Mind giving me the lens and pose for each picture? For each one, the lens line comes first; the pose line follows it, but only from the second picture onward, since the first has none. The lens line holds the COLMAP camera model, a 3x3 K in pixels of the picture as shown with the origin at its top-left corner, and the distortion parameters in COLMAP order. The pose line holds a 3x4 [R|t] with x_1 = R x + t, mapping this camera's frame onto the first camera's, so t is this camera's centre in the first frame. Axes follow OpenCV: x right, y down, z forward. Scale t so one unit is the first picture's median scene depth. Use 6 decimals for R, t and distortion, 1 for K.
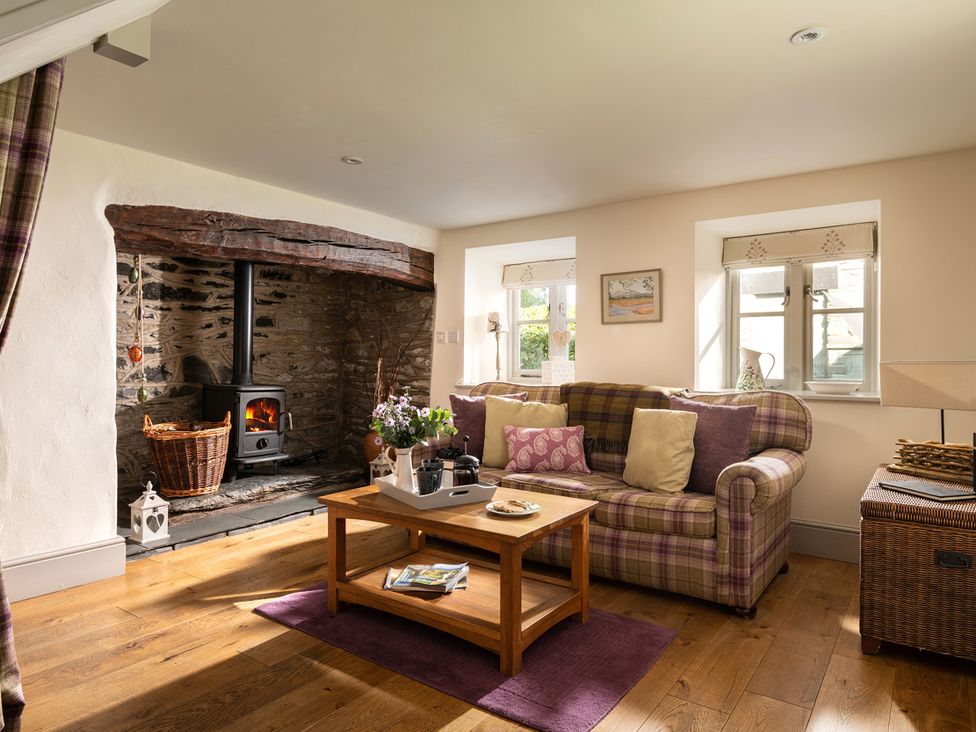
lens RADIAL K [[620.8, 0, 488.7], [0, 620.8, 363.0], [0, 0, 1]] dist [0.007968, 0.000013]
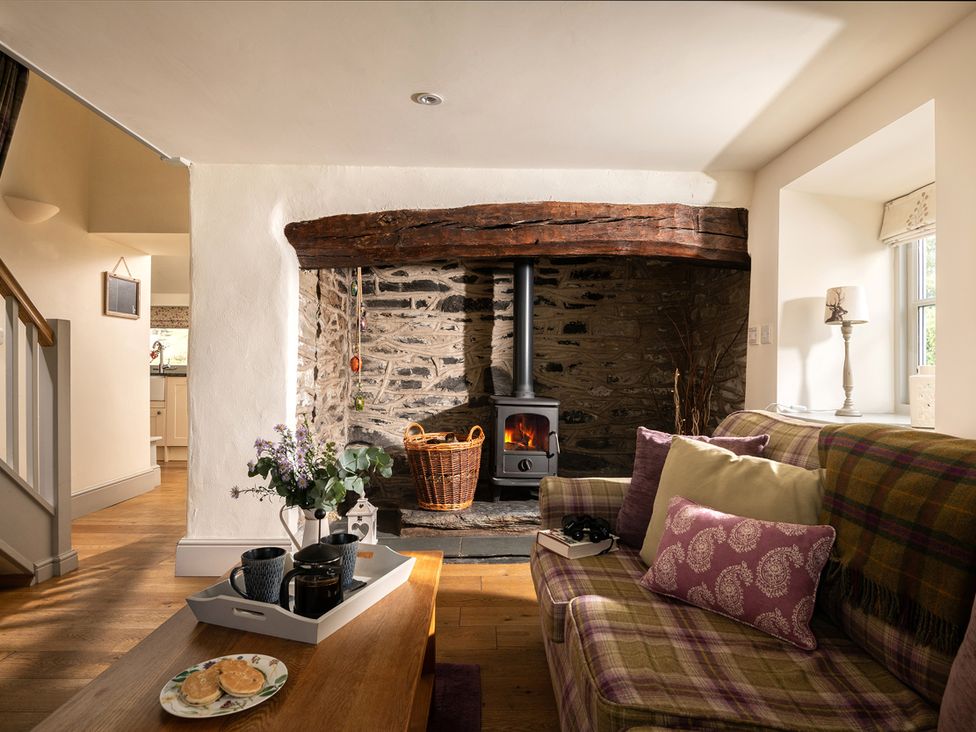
lens RADIAL K [[579.3, 0, 489.3], [0, 579.3, 366.4], [0, 0, 1]] dist [0.004032, -0.002192]
pose [[0.600107, -0.002470, -0.799916, 0.267797], [-0.007663, 0.999932, -0.008837, -0.003095], [0.799883, 0.011433, 0.600047, 0.467810]]
